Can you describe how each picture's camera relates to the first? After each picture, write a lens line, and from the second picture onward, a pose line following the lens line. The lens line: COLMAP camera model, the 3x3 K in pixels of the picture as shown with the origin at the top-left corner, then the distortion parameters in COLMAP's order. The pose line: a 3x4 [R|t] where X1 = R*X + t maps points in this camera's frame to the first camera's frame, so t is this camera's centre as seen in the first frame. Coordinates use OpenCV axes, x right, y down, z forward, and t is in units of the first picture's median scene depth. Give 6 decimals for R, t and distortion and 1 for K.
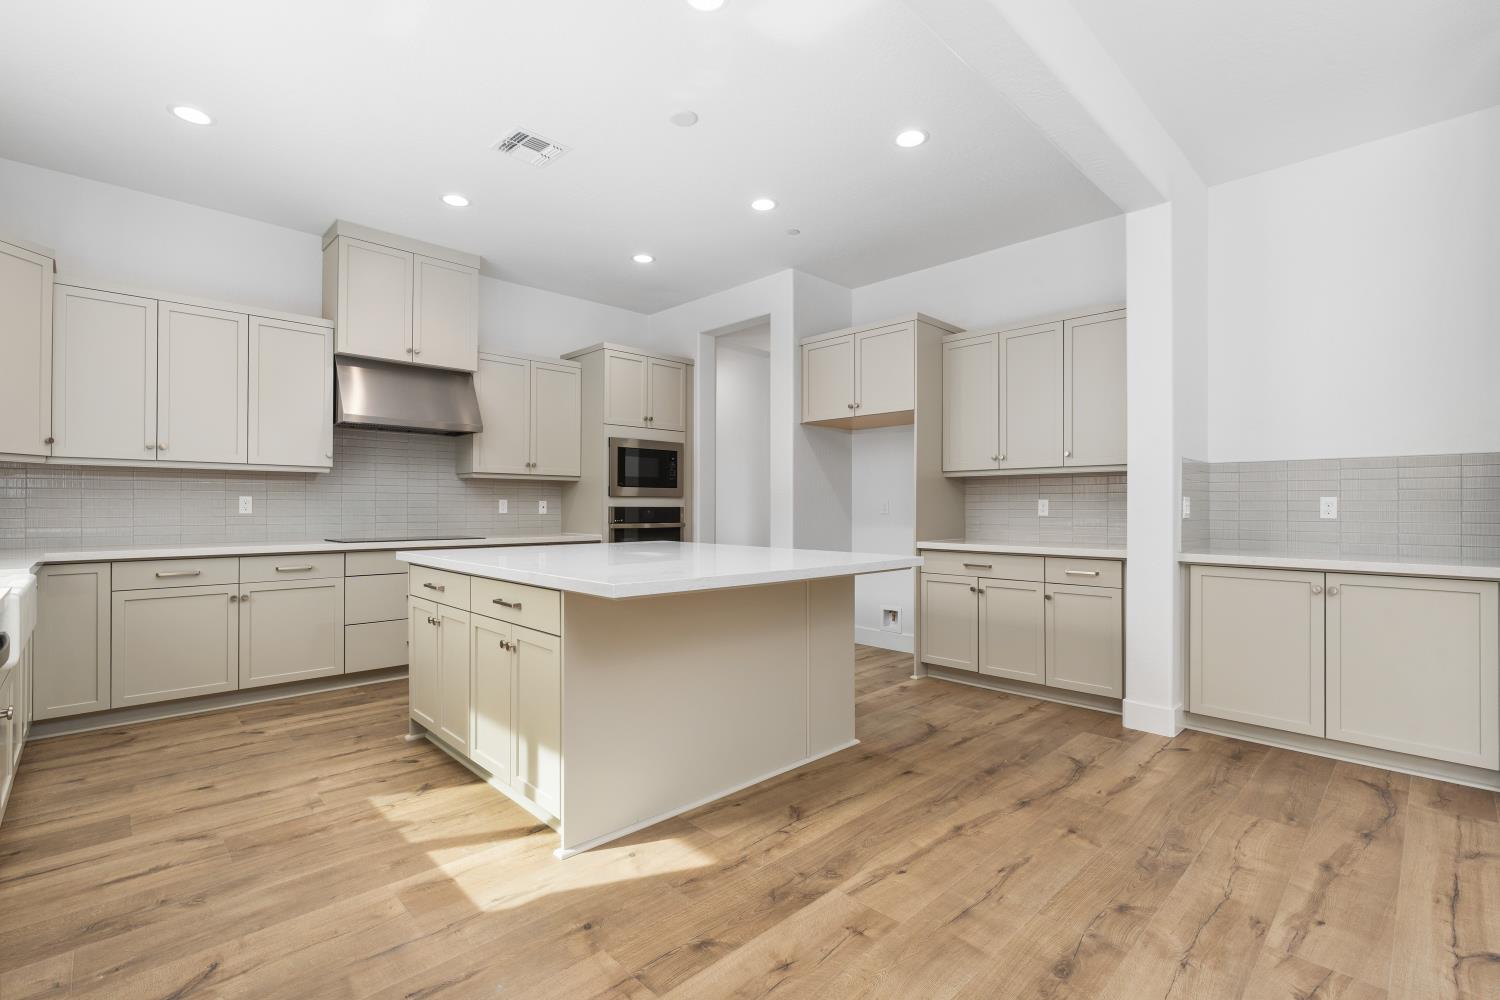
lens RADIAL K [[672.2, 0, 747.9], [0, 672.2, 500.2], [0, 0, 1]] dist [-0.006129, 0.003416]
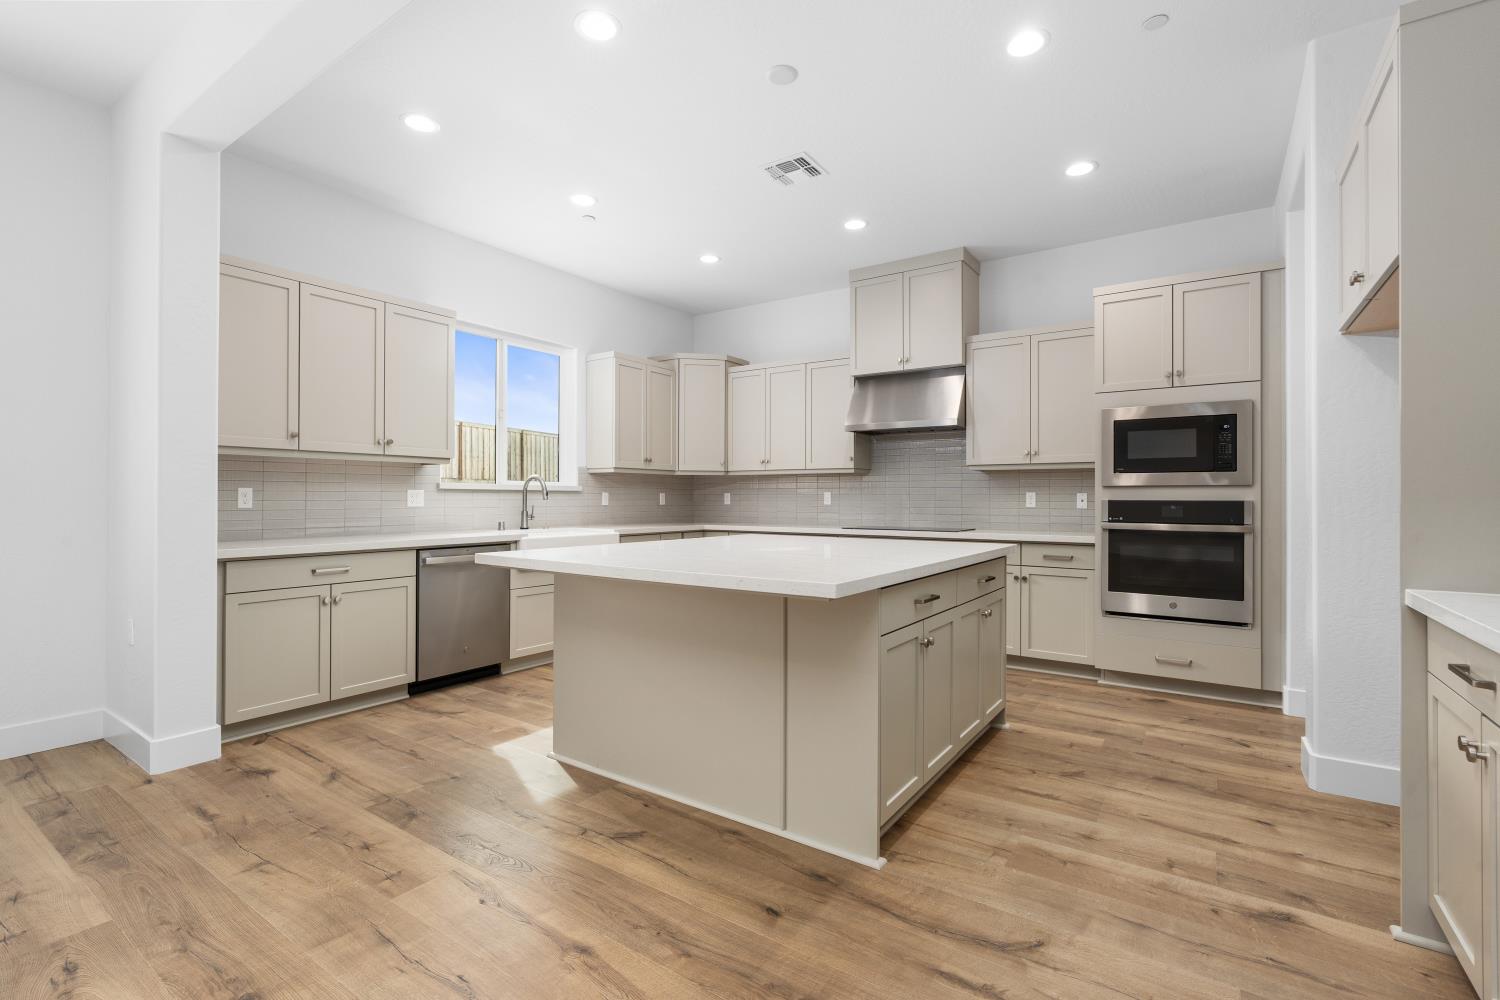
lens RADIAL K [[672.2, 0, 748.3], [0, 672.2, 490.5], [0, 0, 1]] dist [-0.006129, 0.003416]
pose [[0.204389, -0.013027, -0.978803, 0.635670], [0.004927, 0.999912, -0.012279, 0.008192], [0.978877, -0.002313, 0.204435, 0.622092]]
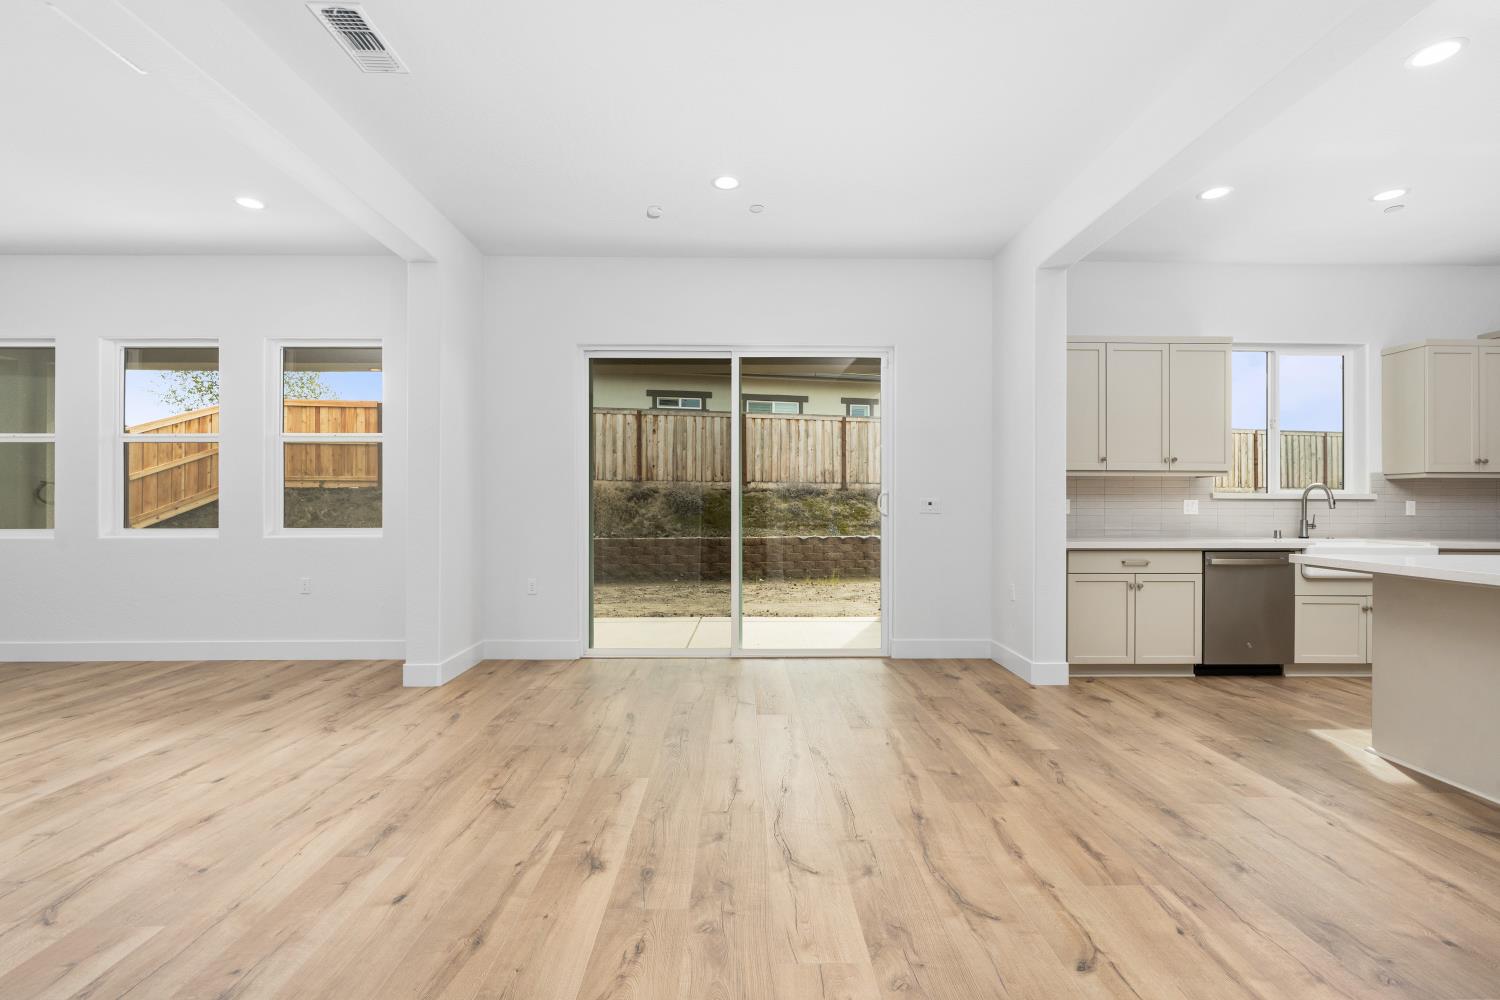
lens RADIAL K [[672.2, 0, 764.0], [0, 672.2, 508.2], [0, 0, 1]] dist [-0.006129, 0.003416]
pose [[-0.671603, -0.002548, -0.740907, 0.918694], [0.000955, 0.999990, -0.004305, 0.011633], [0.740911, -0.003599, -0.671594, 0.562163]]
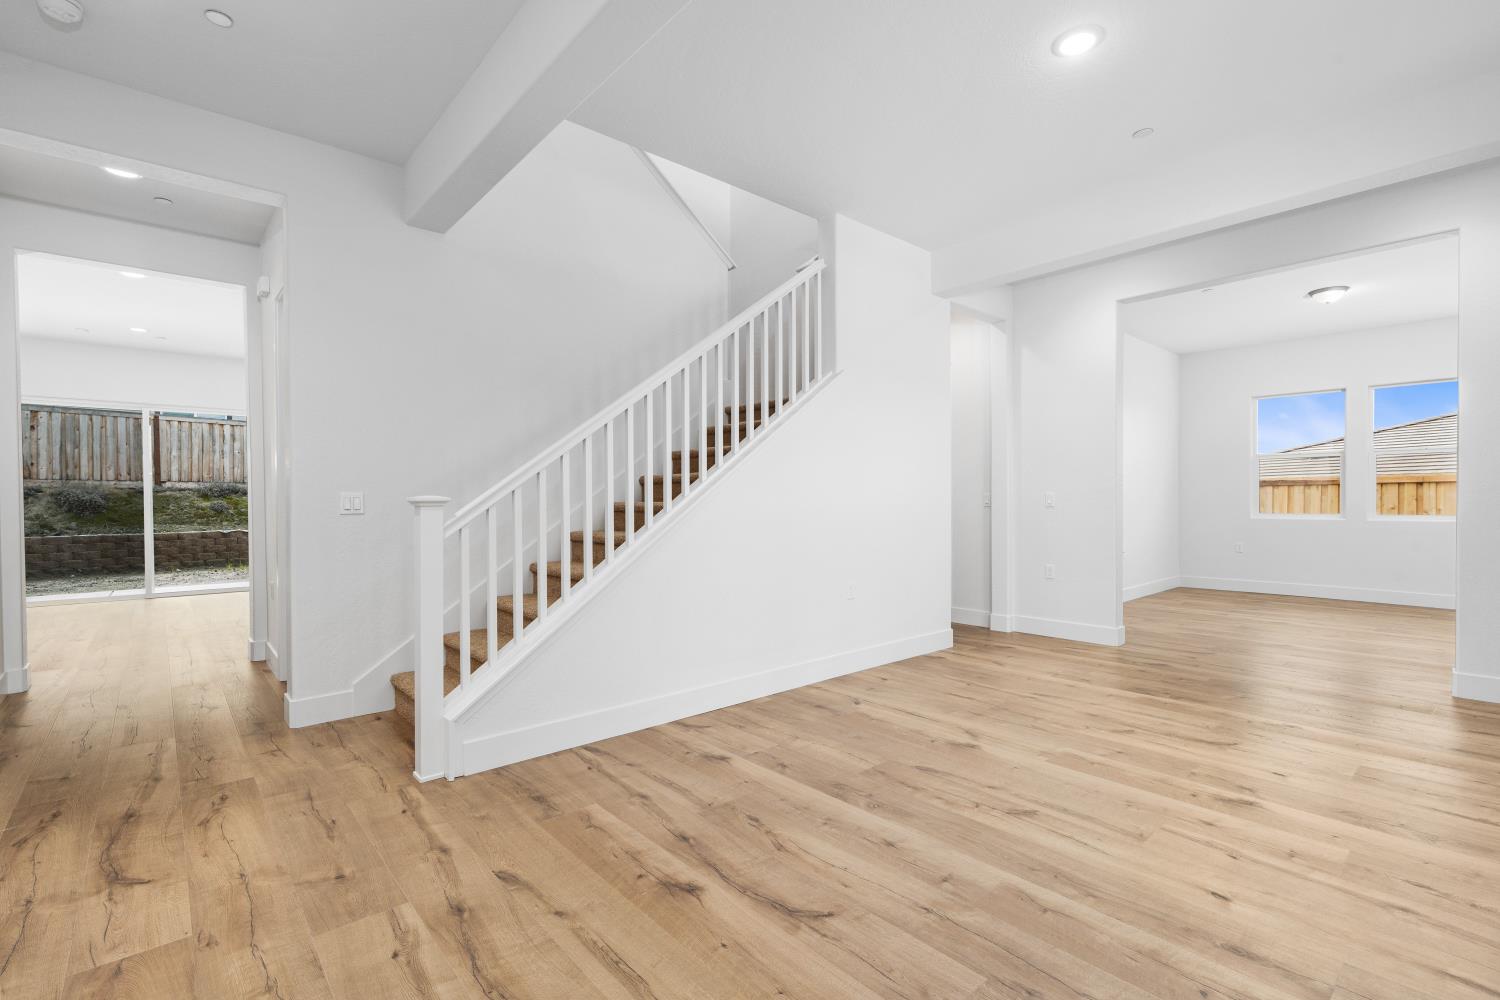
lens RADIAL K [[672.2, 0, 739.8], [0, 672.2, 501.8], [0, 0, 1]] dist [-0.006129, 0.003416]
pose [[-0.051065, -0.002398, -0.998692, 1.895382], [0.014122, 0.999895, -0.003123, 0.025759], [0.998595, -0.014263, -0.051026, 1.503267]]
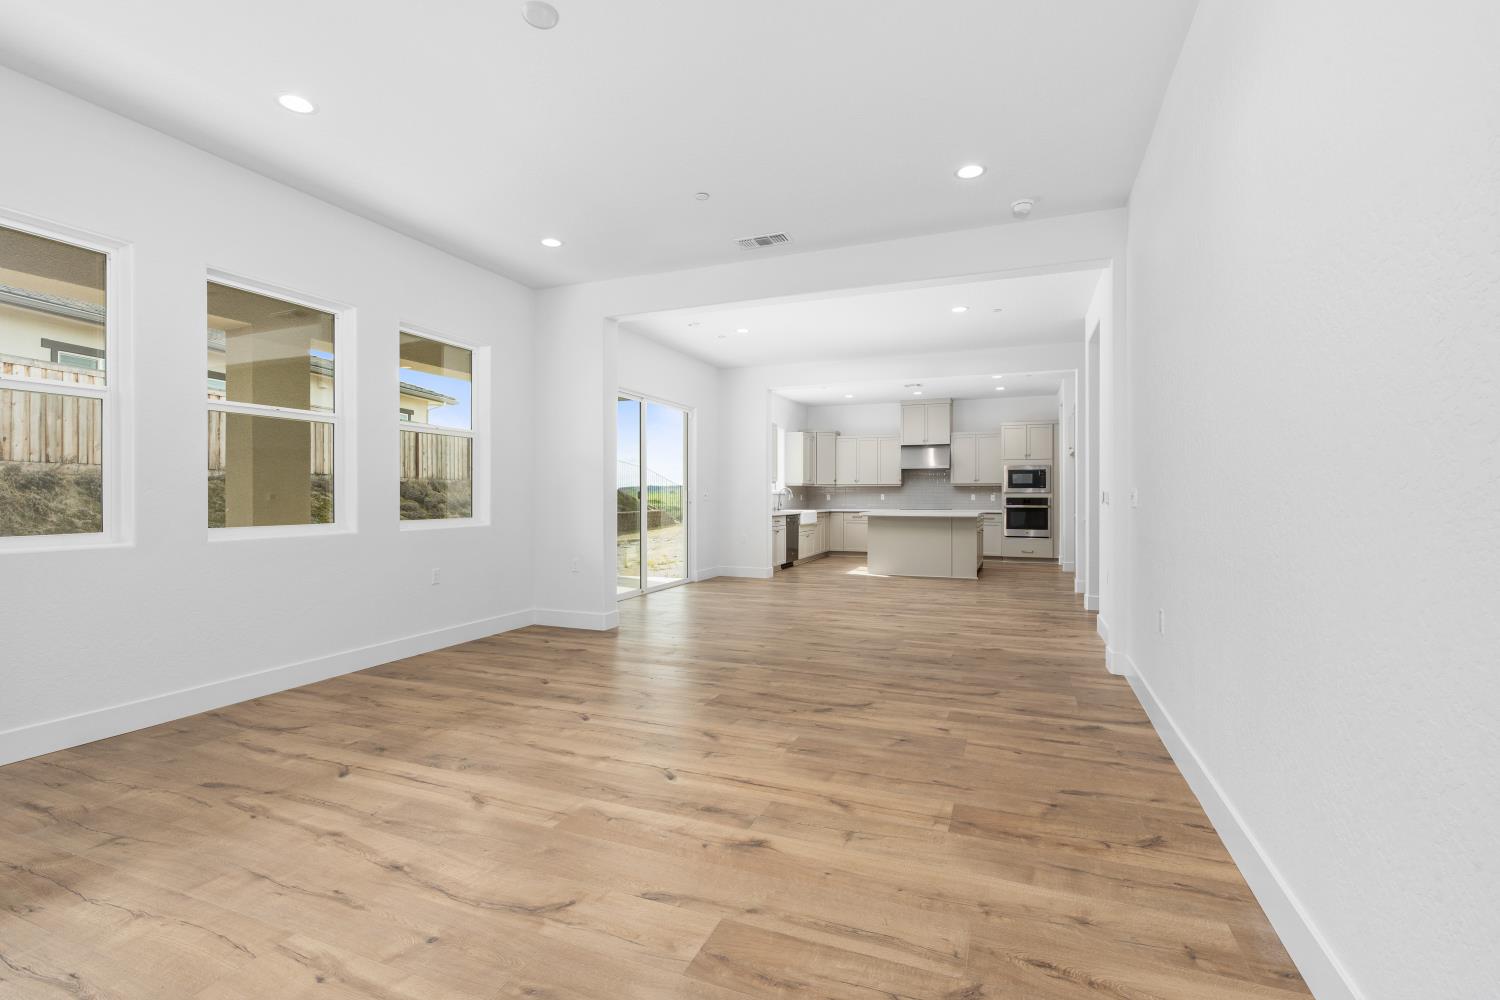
lens RADIAL K [[672.2, 0, 761.0], [0, 672.2, 494.8], [0, 0, 1]] dist [-0.006129, 0.003416]
pose [[0.406108, -0.007640, -0.913793, 2.033593], [0.007936, 0.999957, -0.004834, 0.006799], [0.913791, -0.005289, 0.406151, -0.846803]]
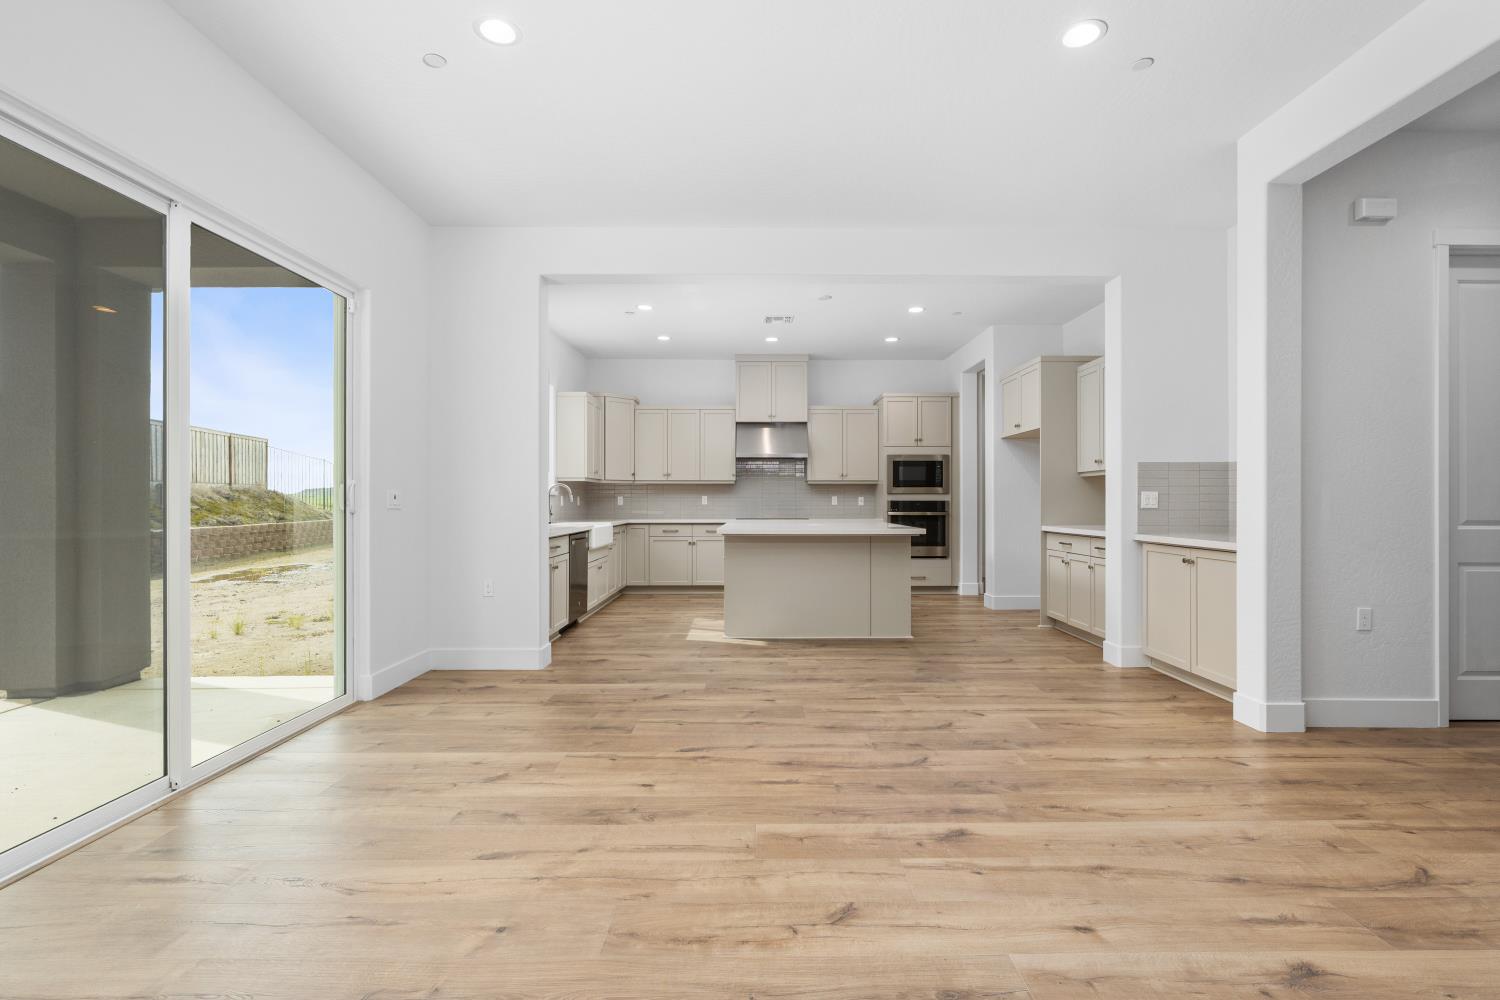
lens RADIAL K [[672.2, 0, 756.3], [0, 672.2, 505.5], [0, 0, 1]] dist [-0.006129, 0.003416]
pose [[0.713077, 0.001188, -0.701085, 0.894184], [0.008502, 0.999910, 0.010341, 0.002914], [0.701034, -0.013334, 0.713003, -0.401106]]
